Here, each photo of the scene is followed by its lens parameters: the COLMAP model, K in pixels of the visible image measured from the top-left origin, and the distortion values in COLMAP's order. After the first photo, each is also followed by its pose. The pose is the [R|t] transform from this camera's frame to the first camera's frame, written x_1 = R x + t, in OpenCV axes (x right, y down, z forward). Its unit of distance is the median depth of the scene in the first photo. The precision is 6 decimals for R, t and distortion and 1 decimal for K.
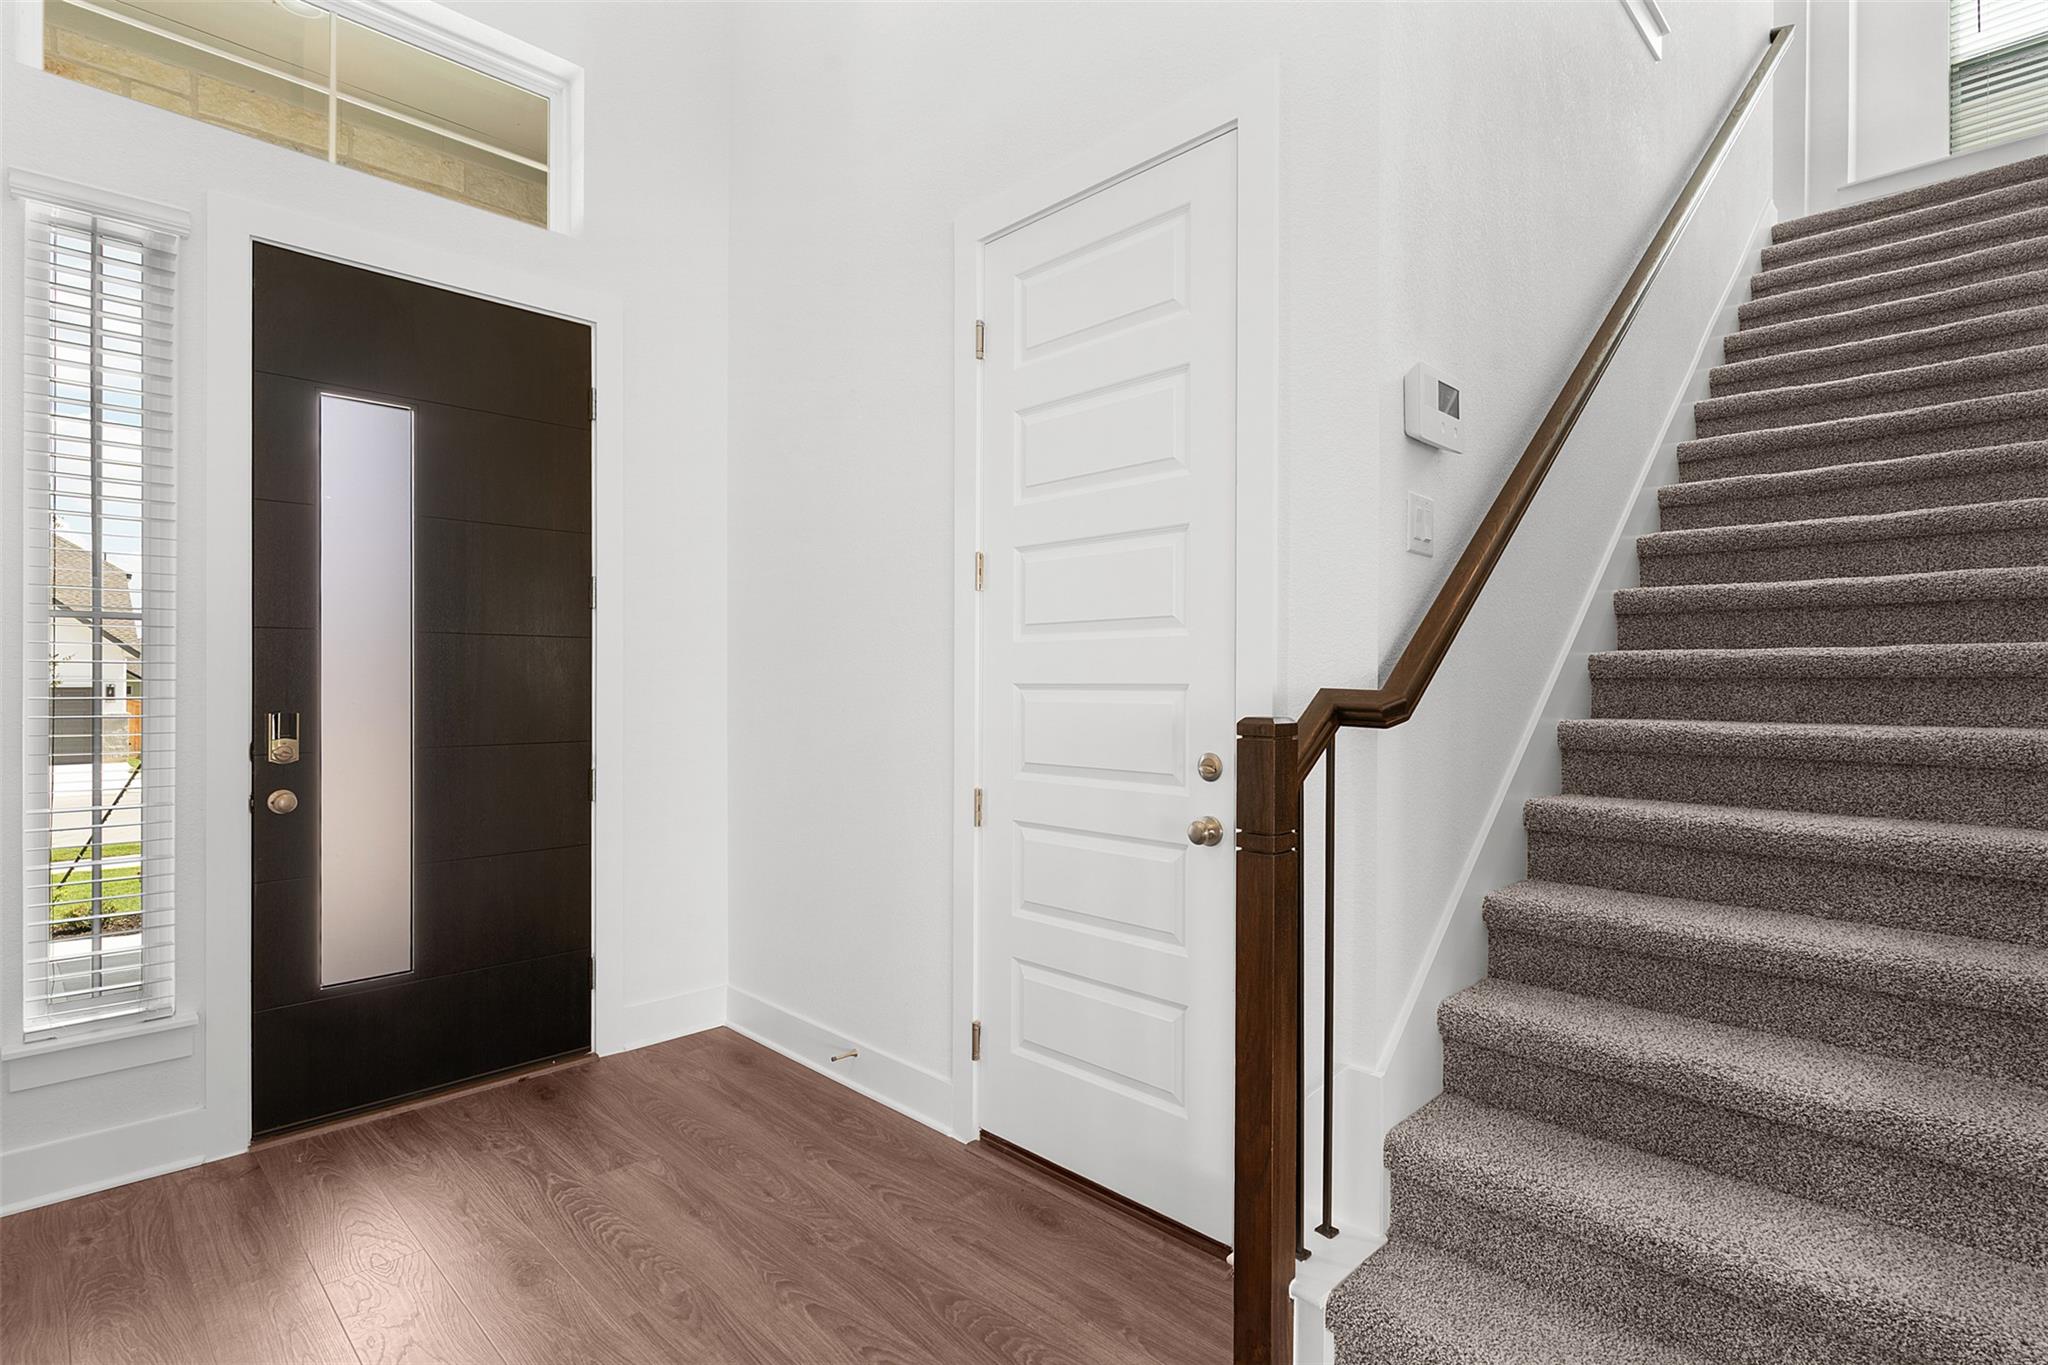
lens RADIAL K [[991.4, 0, 1025.9], [0, 991.4, 680.0], [0, 0, 1]] dist [0.002354, -0.000094]
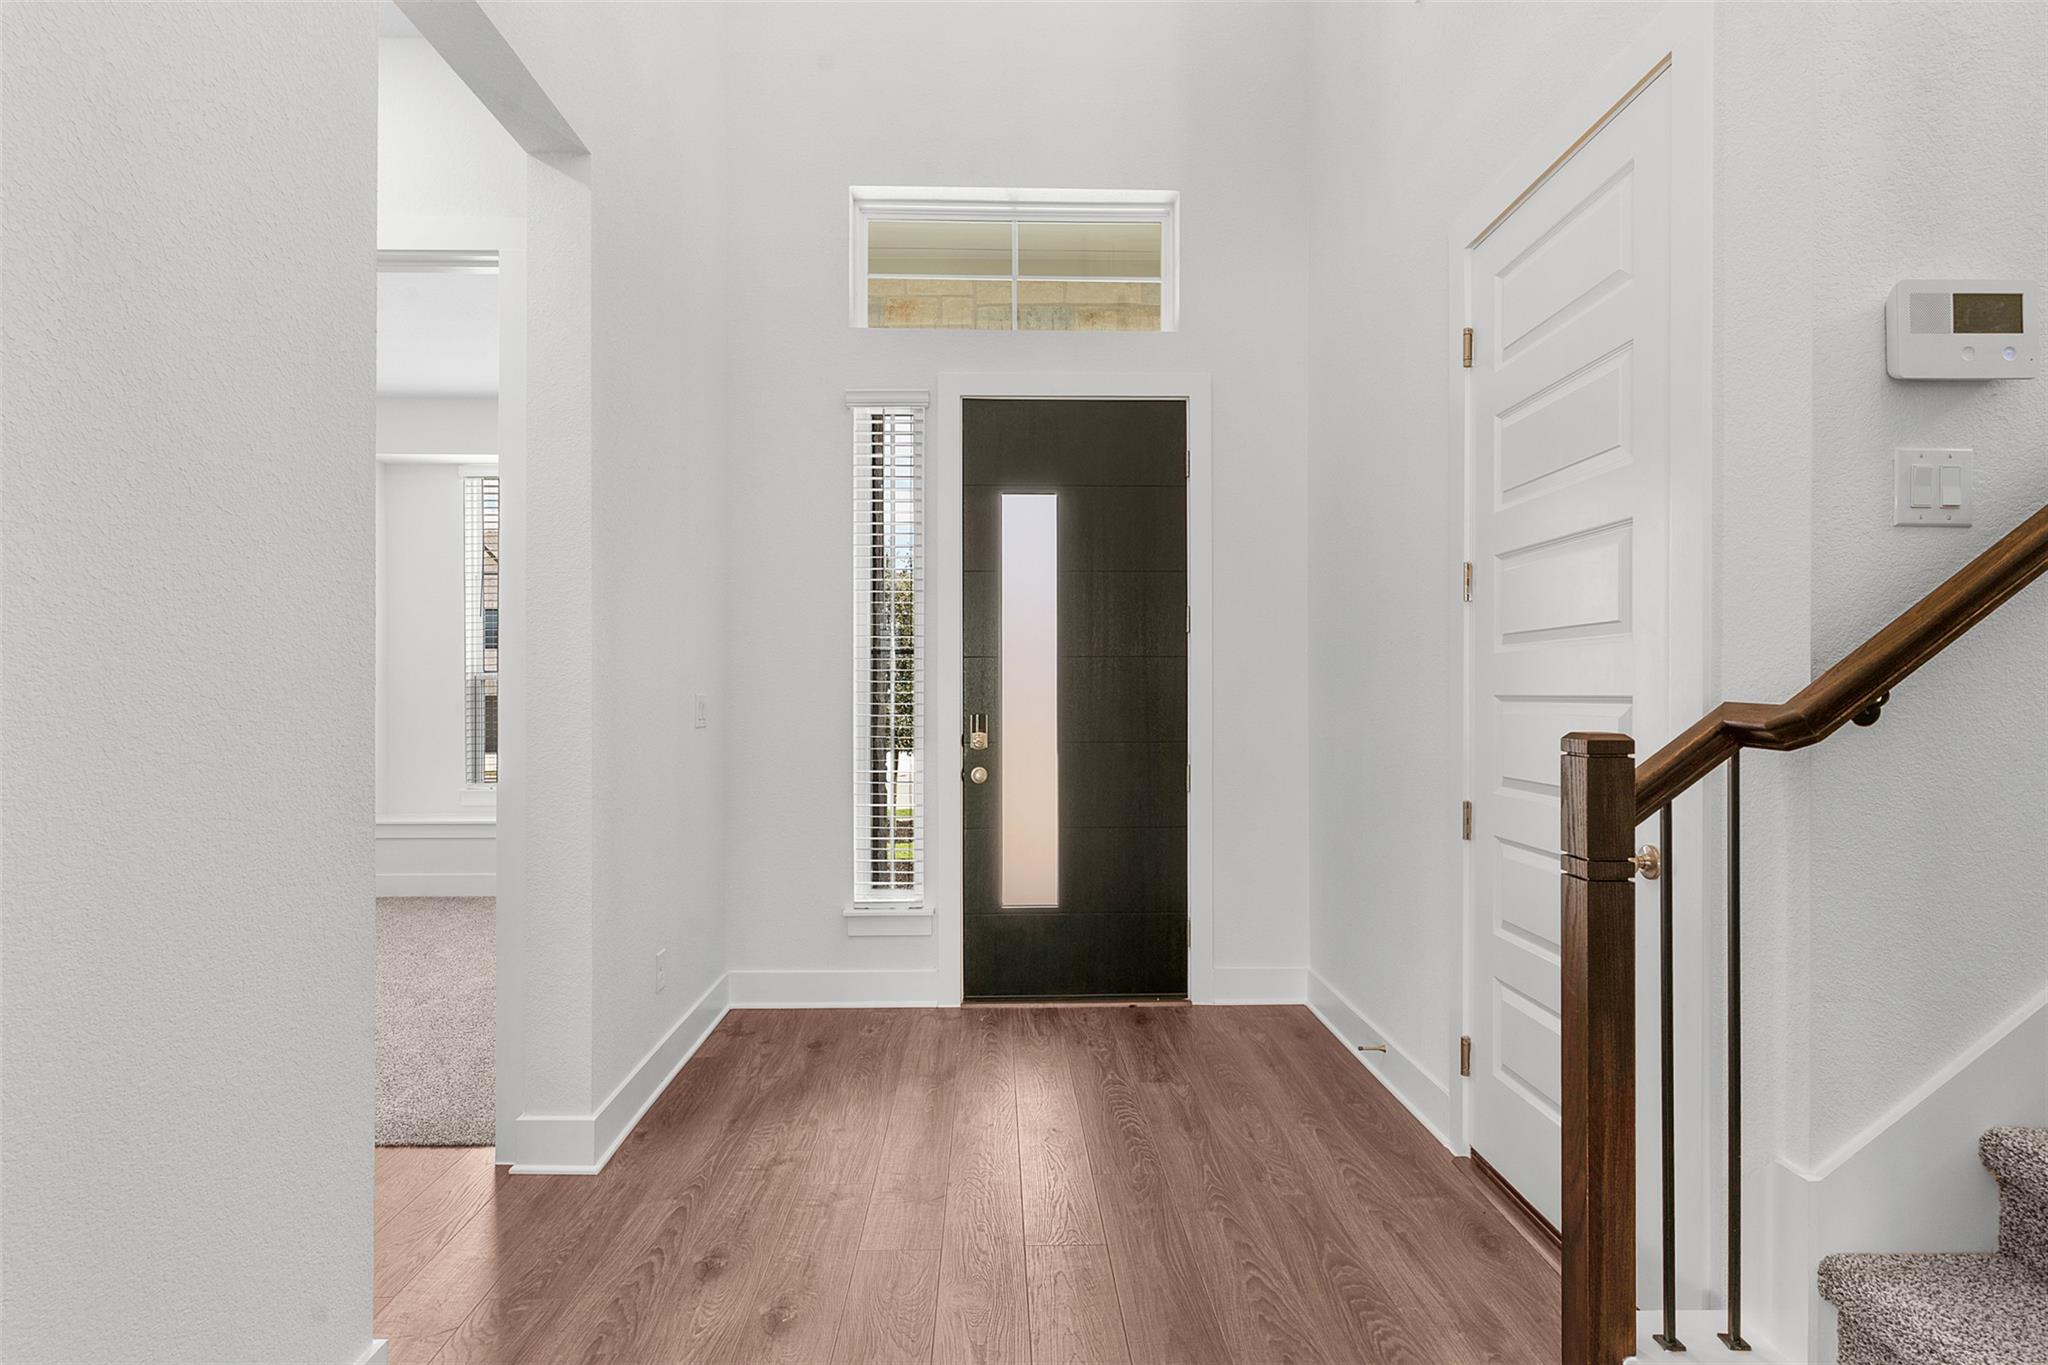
lens RADIAL K [[991.4, 0, 1029.0], [0, 991.4, 691.4], [0, 0, 1]] dist [0.002354, -0.000094]
pose [[0.729412, -0.002087, -0.684071, 0.315986], [0.002600, 0.999997, -0.000279, -0.001292], [0.684069, -0.001575, 0.729415, -0.021197]]
